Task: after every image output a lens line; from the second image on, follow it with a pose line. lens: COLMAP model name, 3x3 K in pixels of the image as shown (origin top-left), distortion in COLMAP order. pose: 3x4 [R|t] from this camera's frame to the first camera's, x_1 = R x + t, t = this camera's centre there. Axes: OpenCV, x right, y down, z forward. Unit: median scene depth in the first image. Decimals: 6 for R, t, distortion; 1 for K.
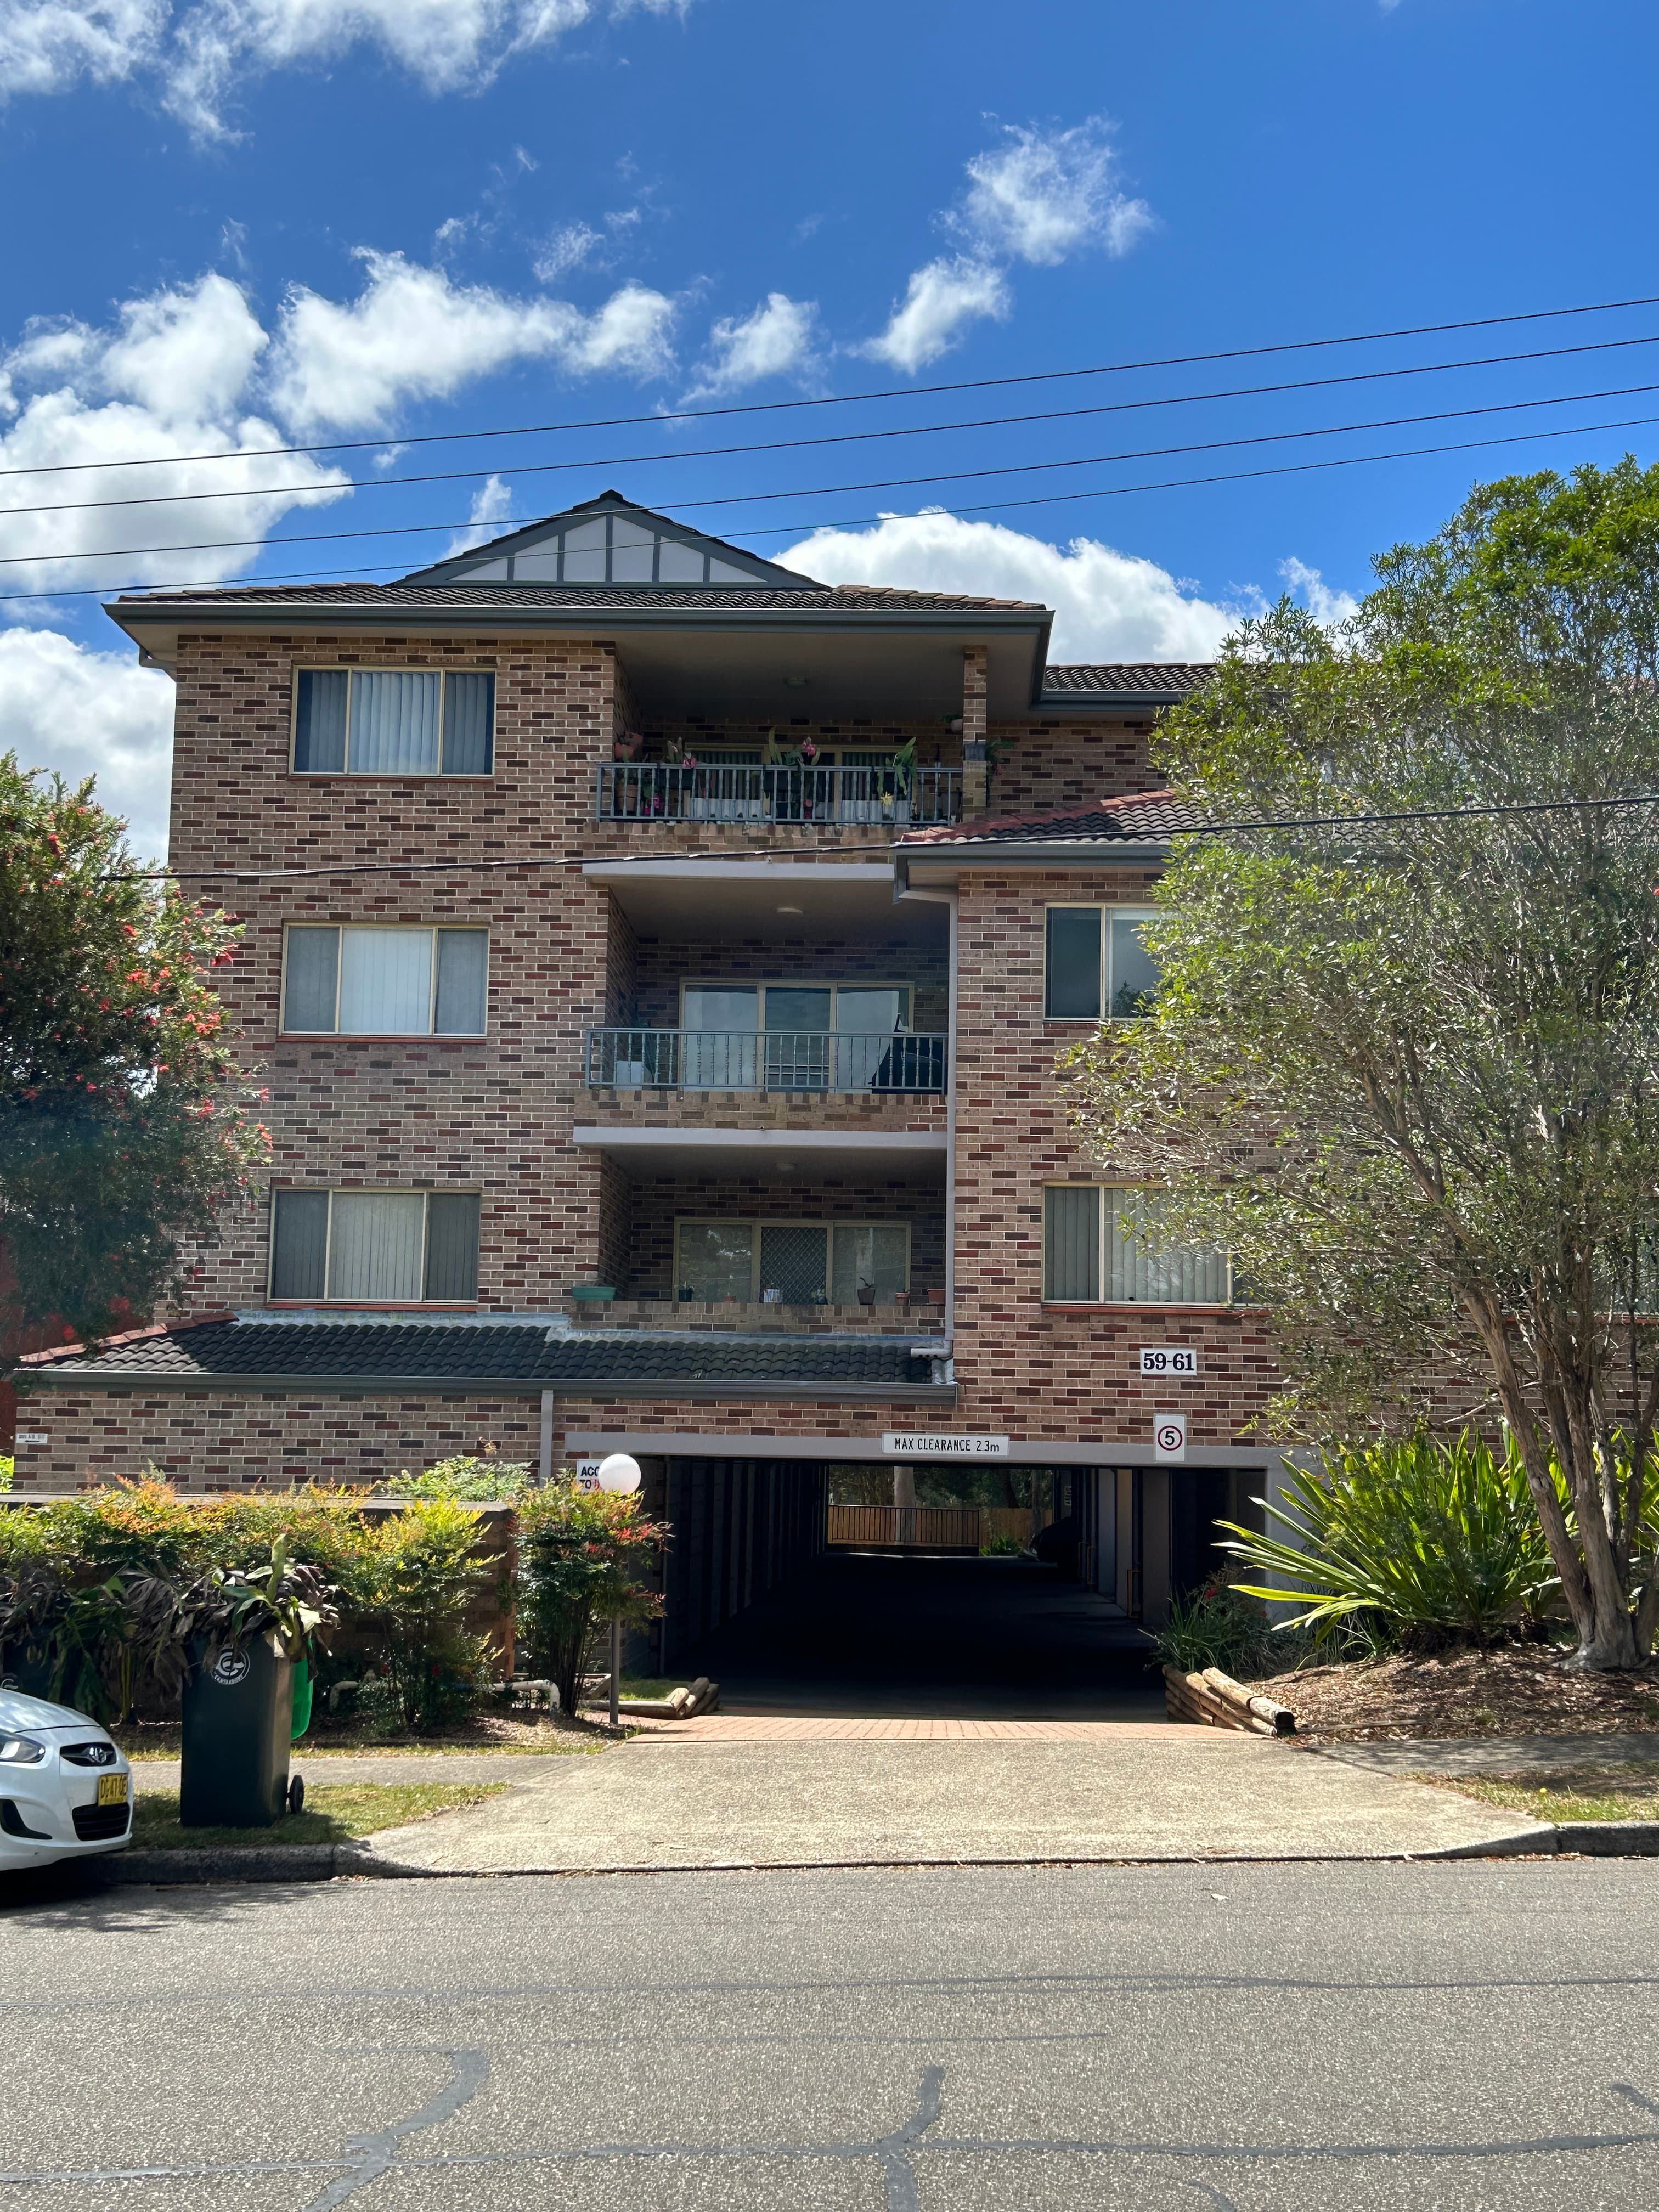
lens RADIAL K [[2655.3, 0, 866.5], [0, 2655.3, 1106.6], [0, 0, 1]] dist [0.234645, -0.722255]
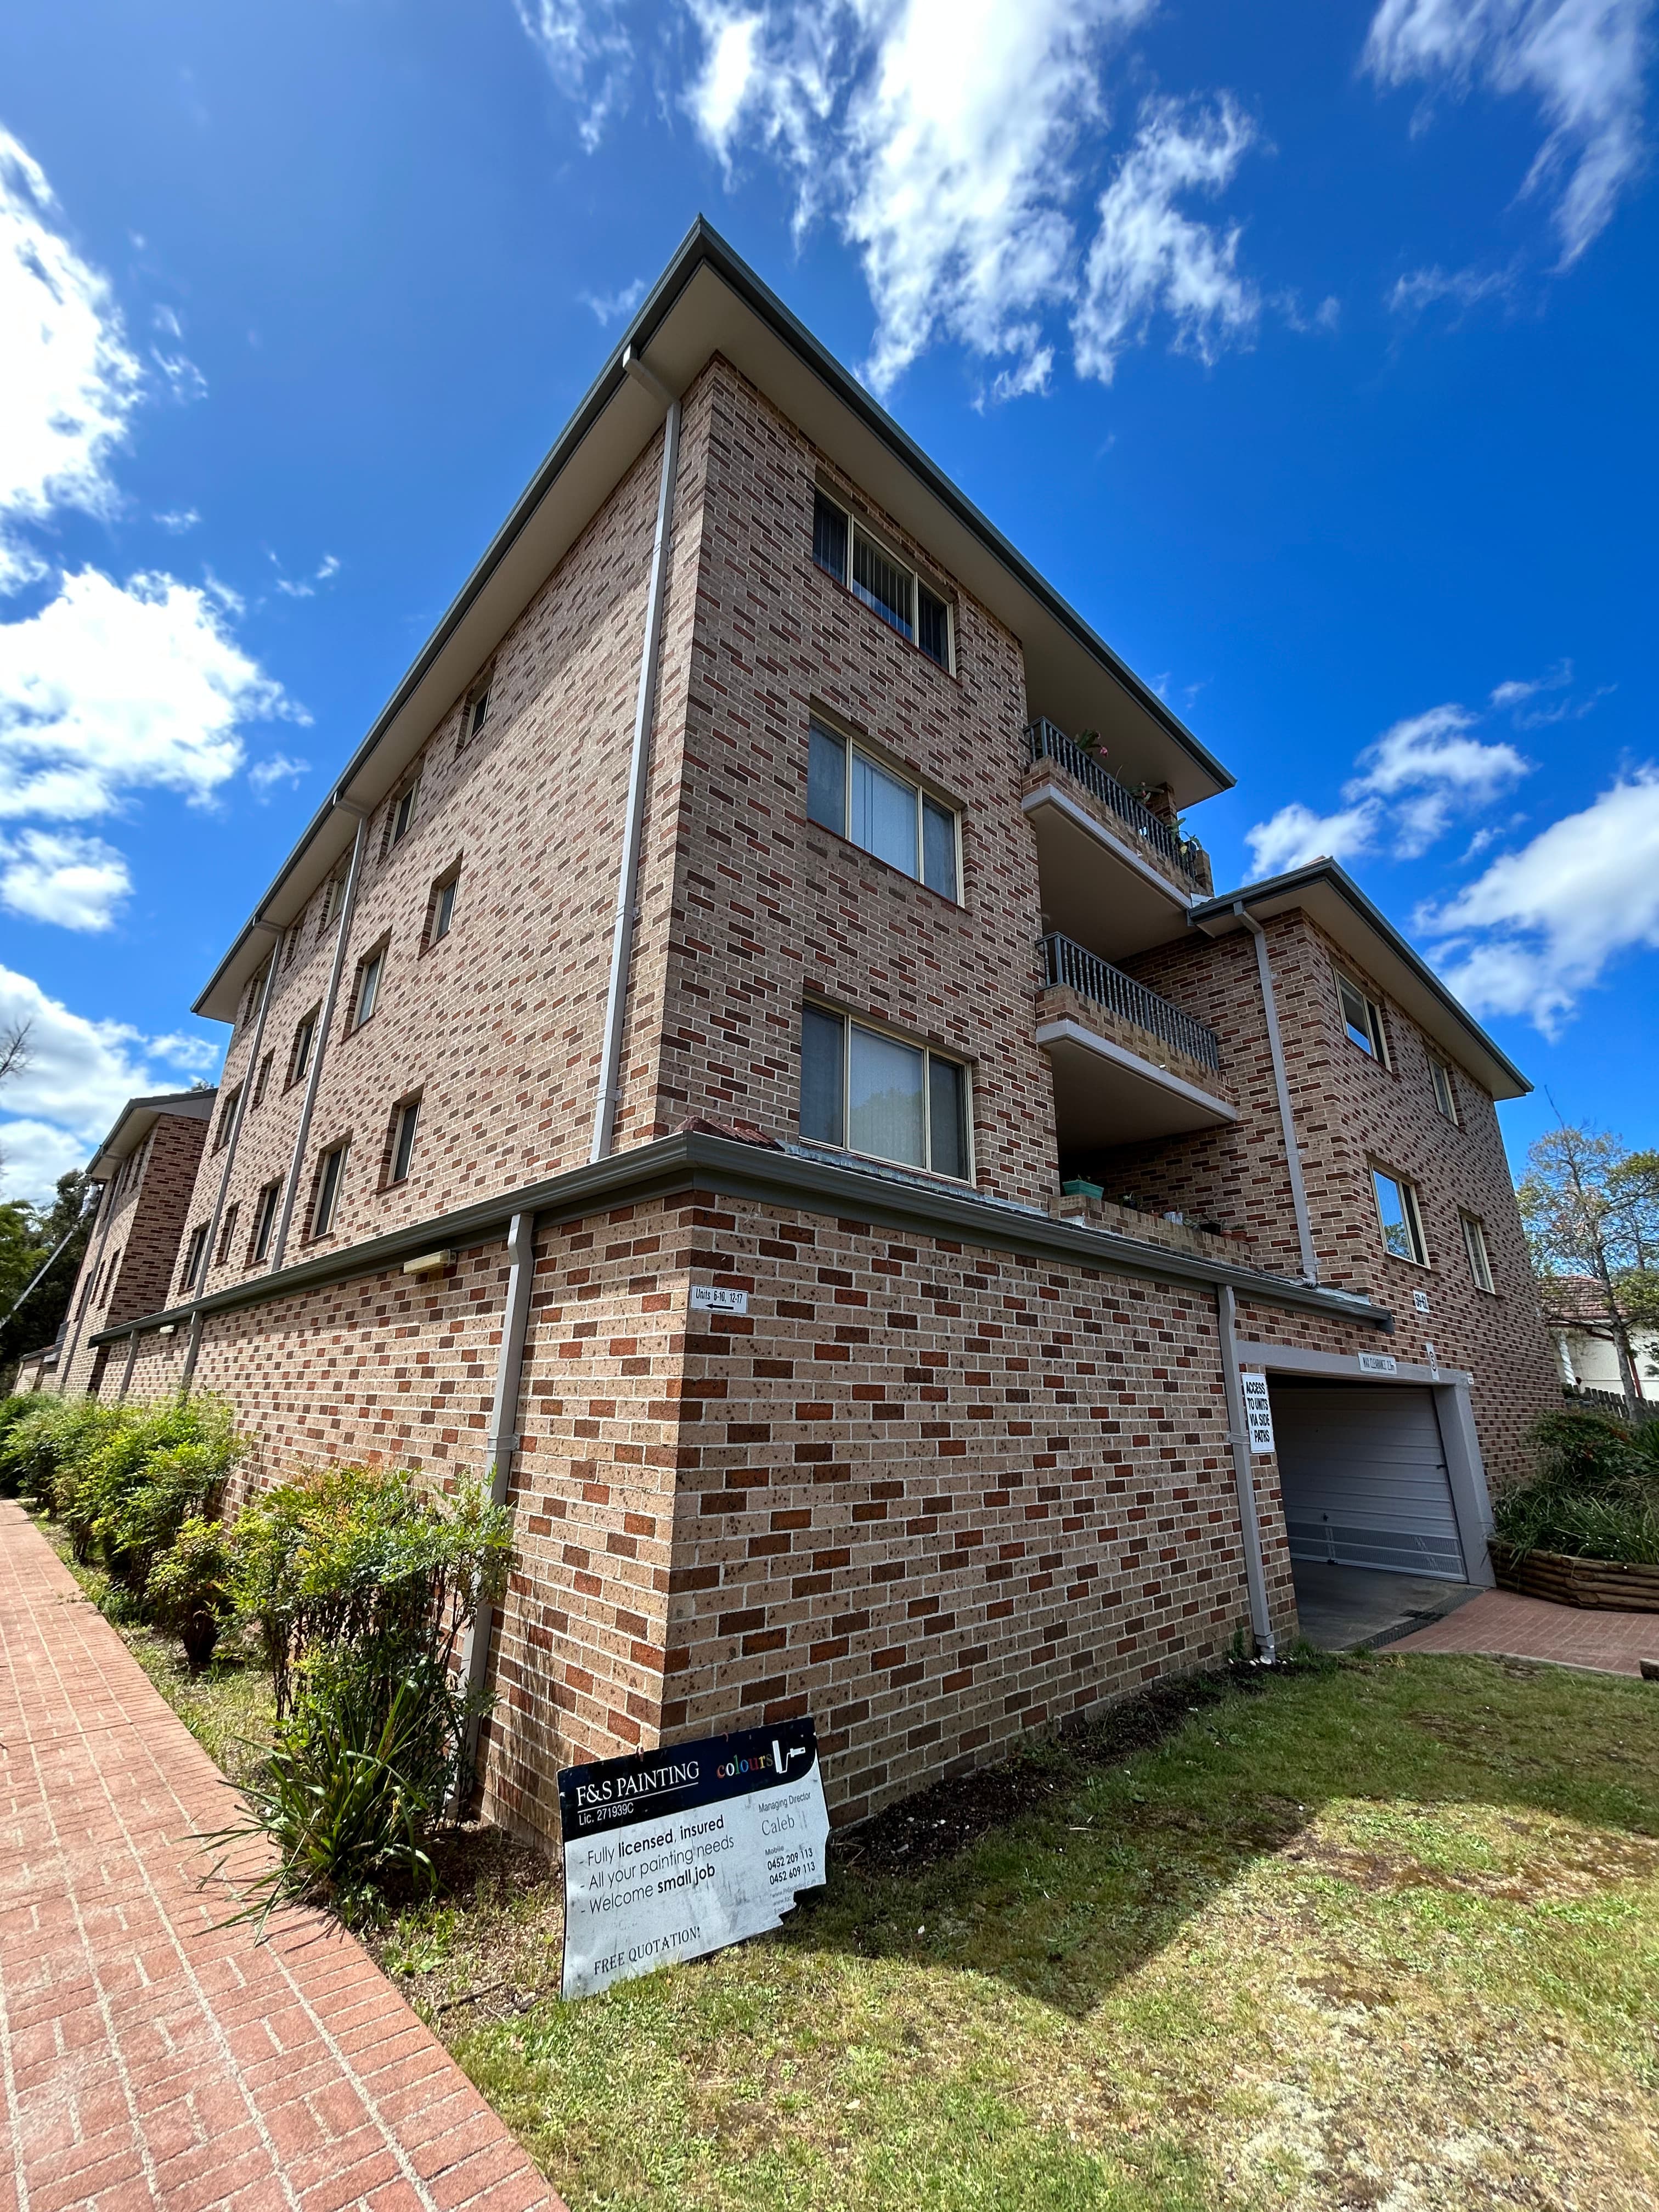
lens RADIAL K [[885.0, 0, 834.7], [0, 885.0, 1100.9], [0, 0, 1]] dist [-0.001251, -0.000092]
pose [[0.704840, 0.220119, 0.674350, -0.380094], [-0.099952, 0.971971, -0.212796, 0.113645], [-0.702289, 0.082584, 0.707085, 0.832872]]
